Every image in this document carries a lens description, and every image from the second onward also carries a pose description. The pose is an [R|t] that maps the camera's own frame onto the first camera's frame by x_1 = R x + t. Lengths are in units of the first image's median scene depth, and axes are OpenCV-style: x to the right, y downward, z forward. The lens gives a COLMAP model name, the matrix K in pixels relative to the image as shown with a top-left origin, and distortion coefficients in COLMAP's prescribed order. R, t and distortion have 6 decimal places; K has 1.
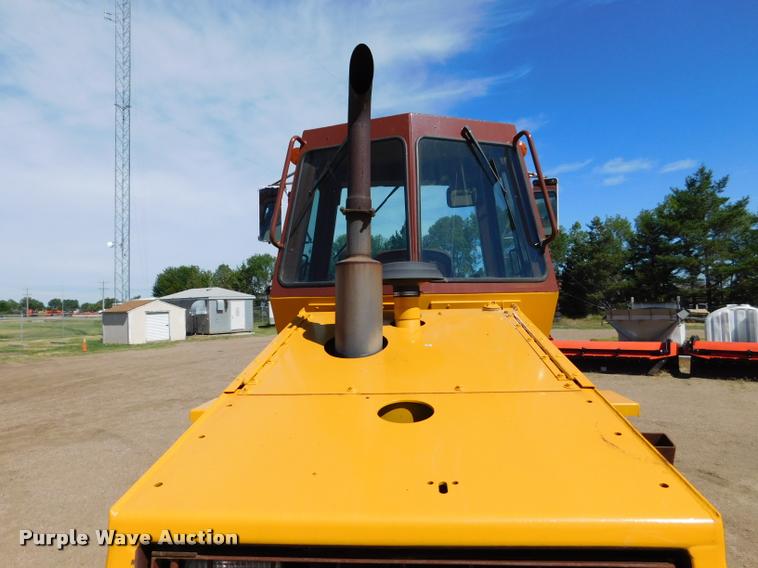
lens RADIAL K [[516.9, 0, 370.9], [0, 516.9, 273.4], [0, 0, 1]] dist [-0.091309, 0.110730]
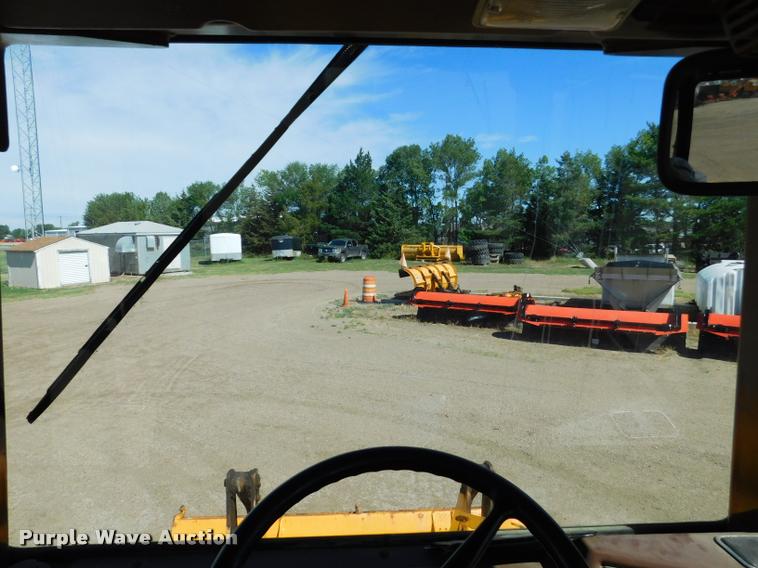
lens RADIAL K [[512.8, 0, 370.8], [0, 512.8, 281.7], [0, 0, 1]] dist [-0.068204, 0.057595]
pose [[0.995766, 0.006649, 0.091682, 0.003787], [-0.020898, 0.987638, 0.155353, -0.013406], [-0.089516, -0.156611, 0.983595, 0.092967]]
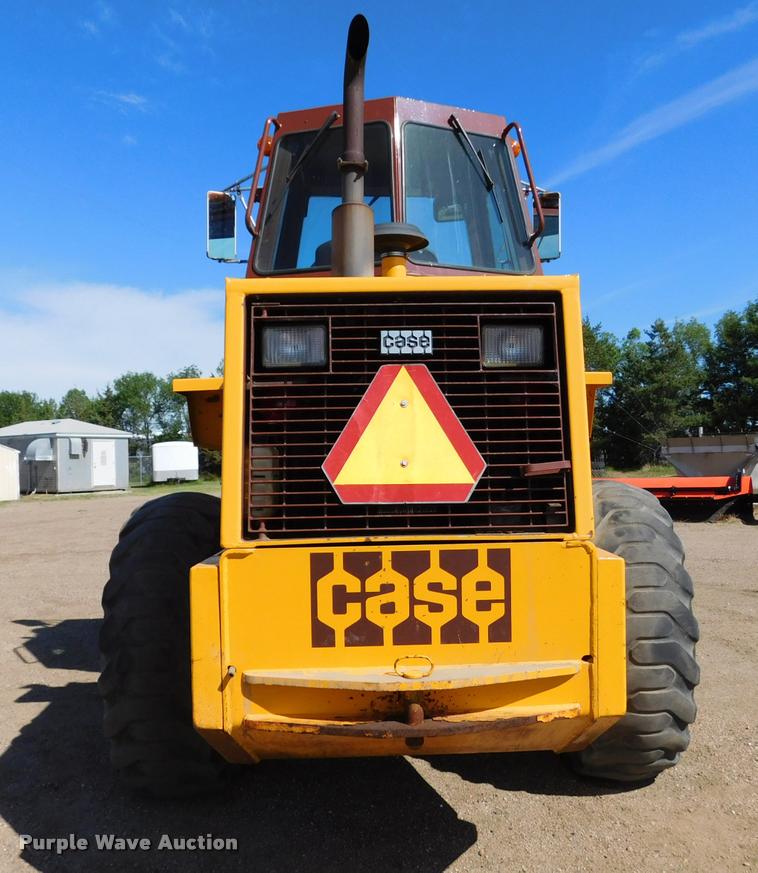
lens RADIAL K [[832.0, 0, 403.3], [0, 832.0, 439.9], [0, 0, 1]] dist [-0.049075, 0.012285]
pose [[0.994037, 0.006516, 0.108846, -0.005538], [-0.009483, 0.999597, 0.026759, 0.022094], [-0.108628, -0.027631, 0.993698, -0.042232]]
